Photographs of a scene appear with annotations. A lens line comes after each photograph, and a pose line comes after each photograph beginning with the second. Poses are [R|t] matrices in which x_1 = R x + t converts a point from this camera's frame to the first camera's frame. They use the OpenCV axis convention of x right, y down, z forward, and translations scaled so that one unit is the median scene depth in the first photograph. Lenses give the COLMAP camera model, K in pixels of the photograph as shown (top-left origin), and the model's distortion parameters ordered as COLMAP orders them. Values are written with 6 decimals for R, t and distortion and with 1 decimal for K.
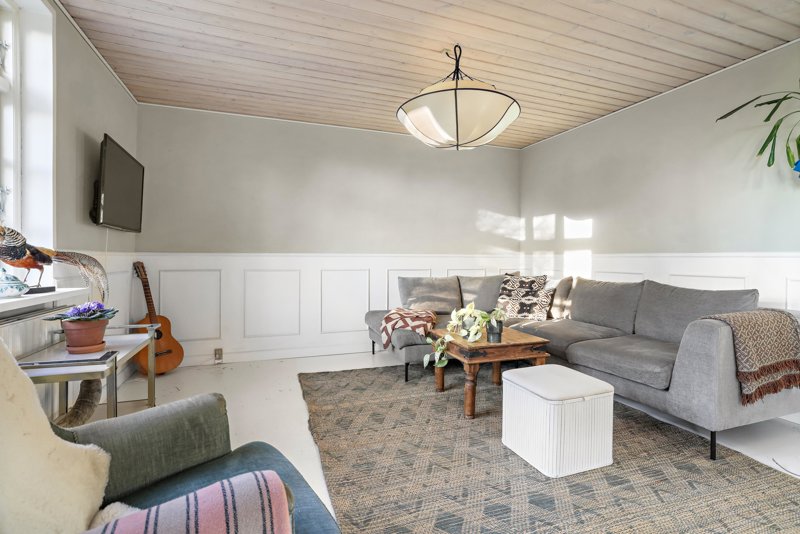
lens RADIAL K [[391.0, 0, 403.0], [0, 391.0, 259.8], [0, 0, 1]] dist [-0.001469, 0.000008]
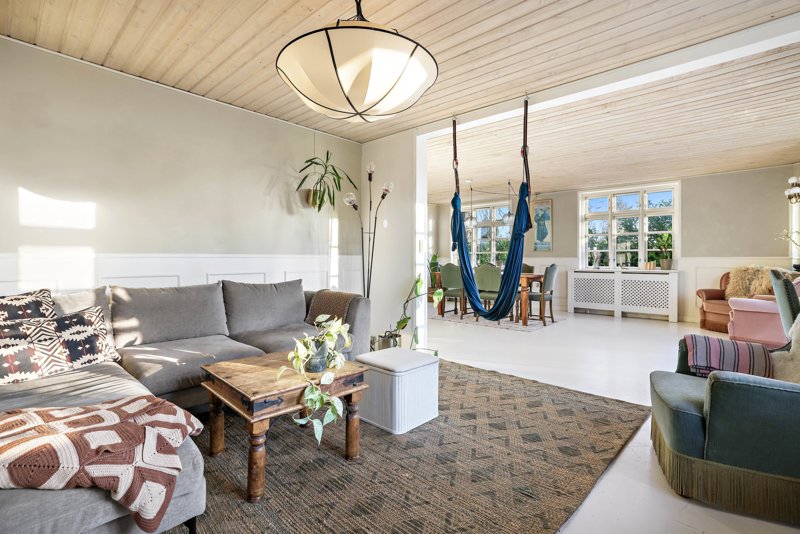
lens RADIAL K [[376.3, 0, 401.2], [0, 376.3, 253.8], [0, 0, 1]] dist [-0.001228, 0.000000]
pose [[-0.445400, 0.008721, 0.895289, -0.469998], [0.002809, 0.999961, -0.008344, -0.007457], [-0.895327, -0.001201, -0.445407, 1.035956]]
